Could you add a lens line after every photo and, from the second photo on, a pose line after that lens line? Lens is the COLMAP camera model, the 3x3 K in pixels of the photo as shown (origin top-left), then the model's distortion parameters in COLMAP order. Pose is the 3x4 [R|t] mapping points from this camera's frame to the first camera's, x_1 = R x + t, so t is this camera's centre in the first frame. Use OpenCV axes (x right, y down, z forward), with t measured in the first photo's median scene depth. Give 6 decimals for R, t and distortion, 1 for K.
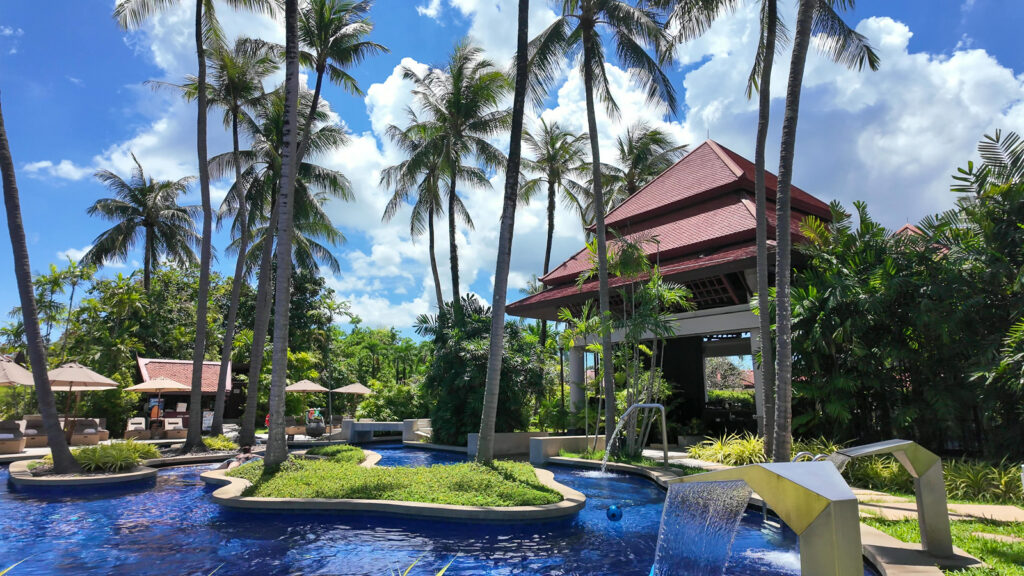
lens RADIAL K [[590.7, 0, 512.0], [0, 590.7, 288.0], [0, 0, 1]] dist [0.001600, -0.000705]
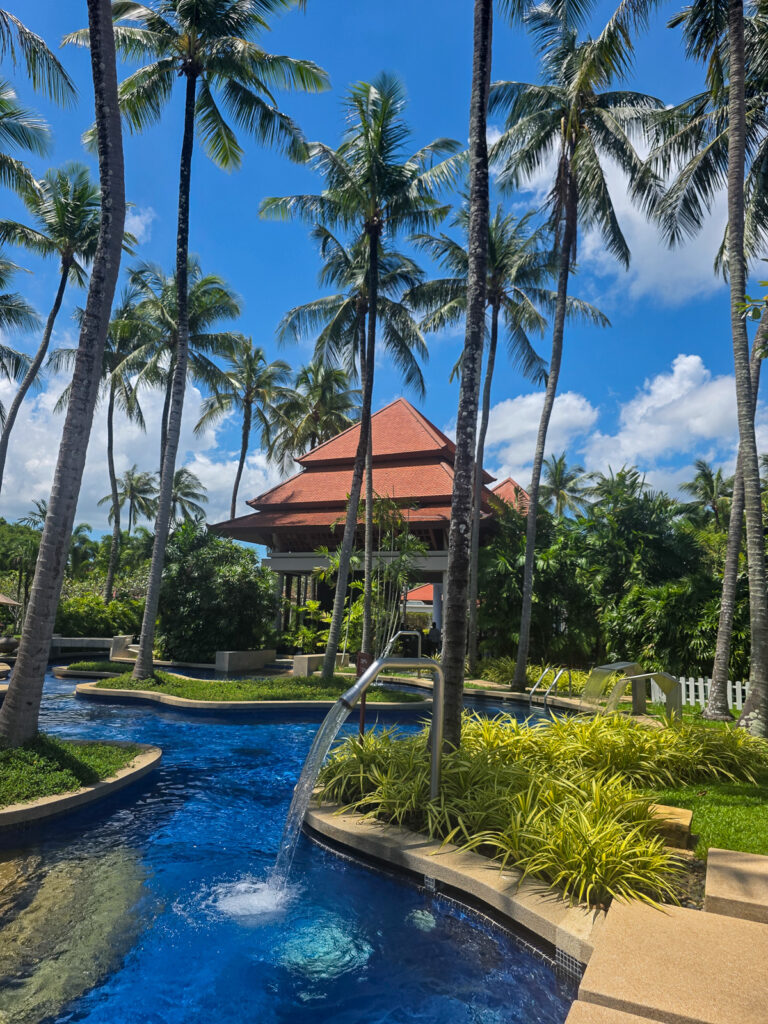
lens RADIAL K [[692.8, 0, 359.9], [0, 692.8, 496.1], [0, 0, 1]] dist [0.009630, -0.003537]
pose [[0.876932, 0.100645, 0.469959, -0.458245], [-0.121110, 0.992548, 0.013427, -0.086328], [-0.465106, -0.068692, 0.882586, -0.228080]]
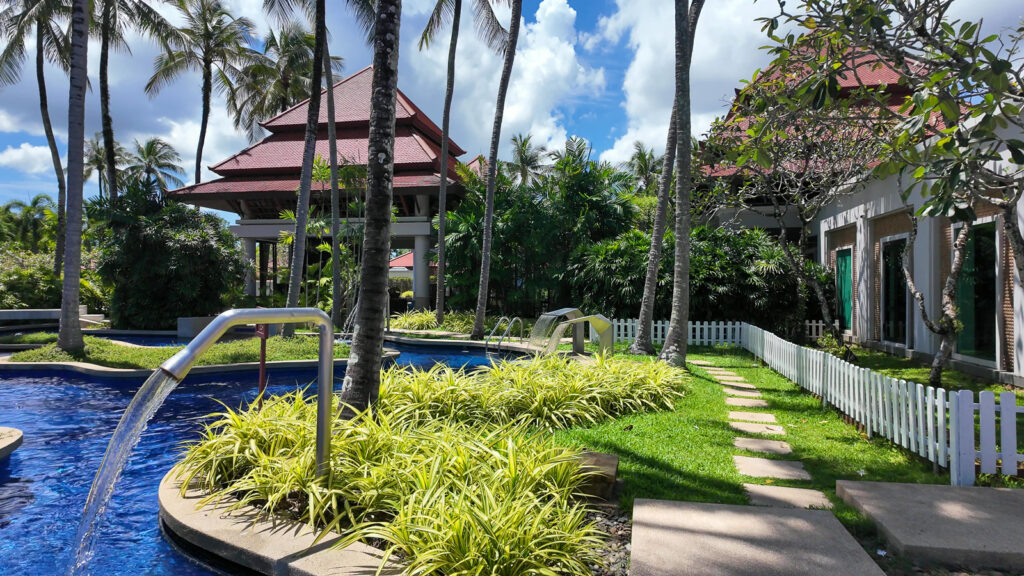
lens RADIAL K [[590.7, 0, 512.0], [0, 590.7, 288.0], [0, 0, 1]] dist [0.001600, -0.000705]
pose [[0.729221, -0.015047, 0.684112, -0.356189], [-0.131813, 0.977945, 0.162014, -0.059371], [-0.671462, -0.208319, 0.711155, -0.155671]]
